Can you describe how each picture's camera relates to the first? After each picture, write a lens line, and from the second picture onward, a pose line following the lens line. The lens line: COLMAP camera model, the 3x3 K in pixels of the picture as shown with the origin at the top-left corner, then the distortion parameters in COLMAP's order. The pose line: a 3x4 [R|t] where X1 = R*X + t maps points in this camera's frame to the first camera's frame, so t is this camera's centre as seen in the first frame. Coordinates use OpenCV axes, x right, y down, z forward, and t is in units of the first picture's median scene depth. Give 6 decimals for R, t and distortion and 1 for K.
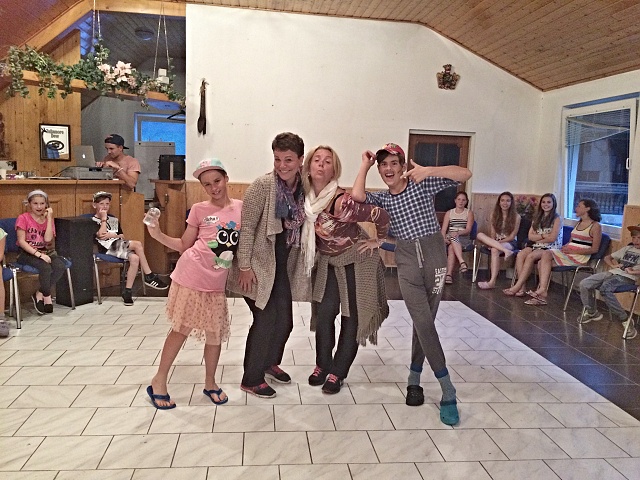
lens RADIAL K [[542.7, 0, 318.1], [0, 542.7, 235.8], [0, 0, 1]] dist [0.076799, -0.115171]
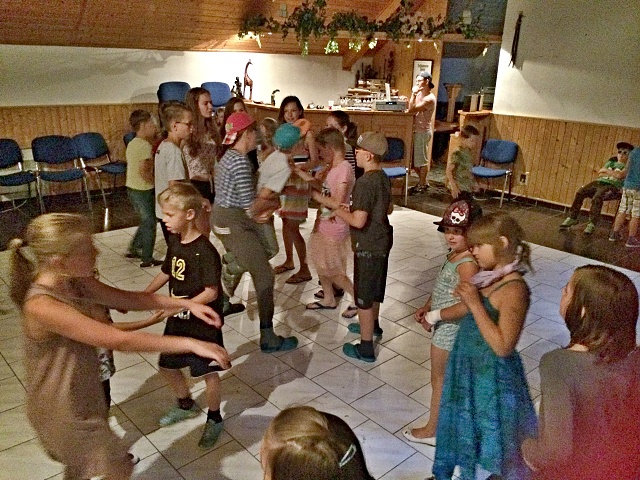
lens RADIAL K [[543.2, 0, 320.0], [0, 543.2, 240.0], [0, 0, 1]] dist [0.079943, -0.104973]
pose [[0.588012, 0.240225, -0.772356, 0.515299], [-0.108832, 0.969694, 0.218747, -0.063394], [0.801497, -0.044569, 0.596336, 0.070077]]
